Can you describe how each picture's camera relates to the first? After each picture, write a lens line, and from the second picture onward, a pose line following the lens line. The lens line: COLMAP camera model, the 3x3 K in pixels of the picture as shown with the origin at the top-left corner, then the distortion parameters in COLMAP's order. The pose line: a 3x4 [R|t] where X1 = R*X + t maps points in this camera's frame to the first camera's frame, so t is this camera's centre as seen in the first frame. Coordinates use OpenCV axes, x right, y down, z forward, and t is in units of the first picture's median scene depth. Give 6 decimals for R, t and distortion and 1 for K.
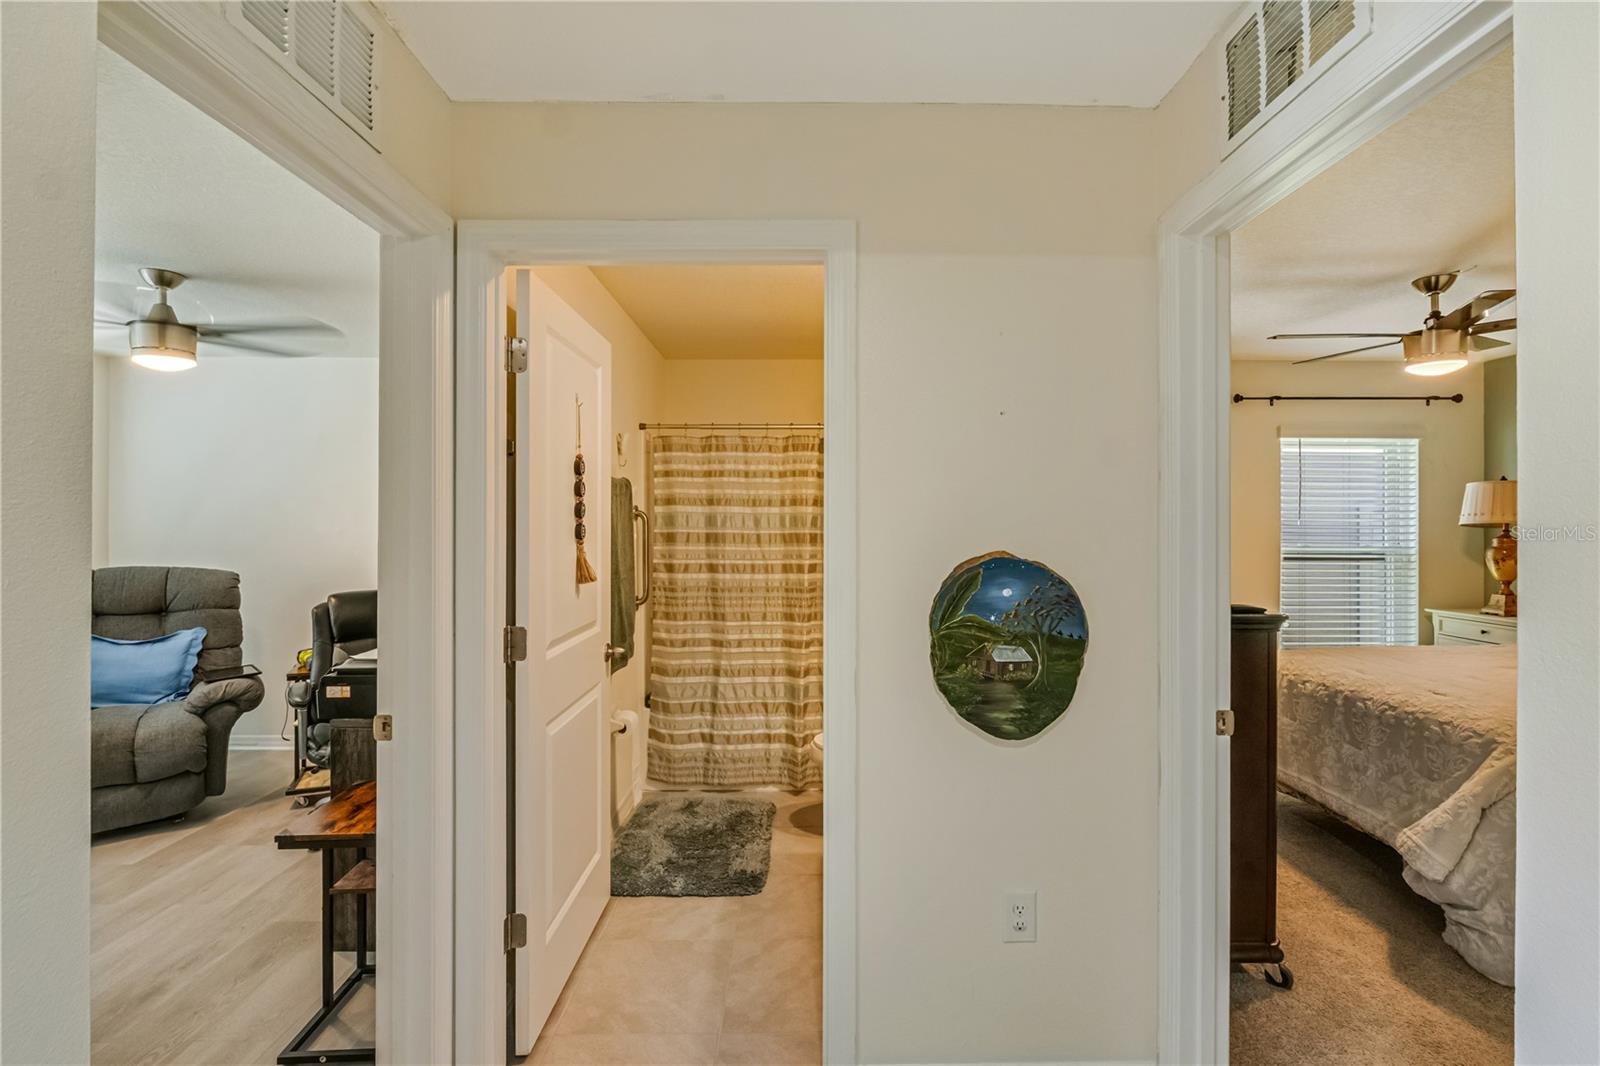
lens RADIAL K [[733.1, 0, 812.2], [0, 733.1, 517.9], [0, 0, 1]] dist [-0.005190, -0.000697]
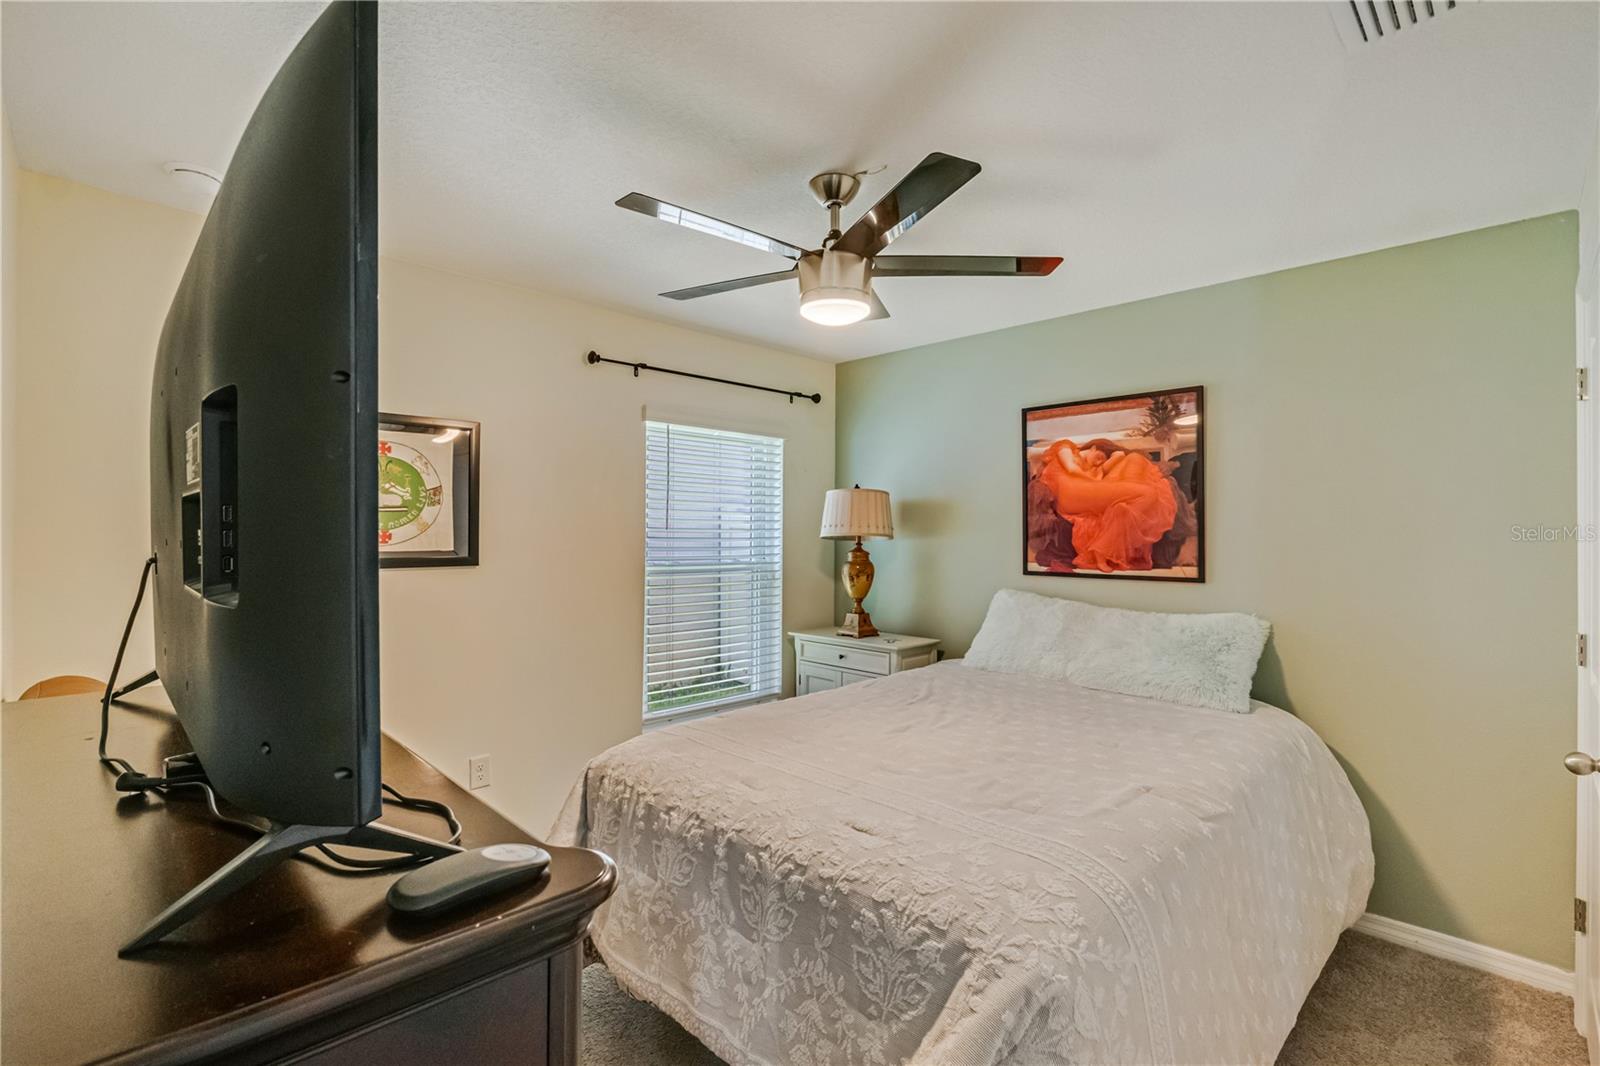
lens RADIAL K [[733.1, 0, 806.9], [0, 733.1, 534.7], [0, 0, 1]] dist [-0.005190, -0.000697]
pose [[0.716729, -0.001037, 0.697351, 0.331157], [-0.008429, 0.999913, 0.010150, -0.003404], [-0.697300, -0.013153, 0.716658, 0.487622]]
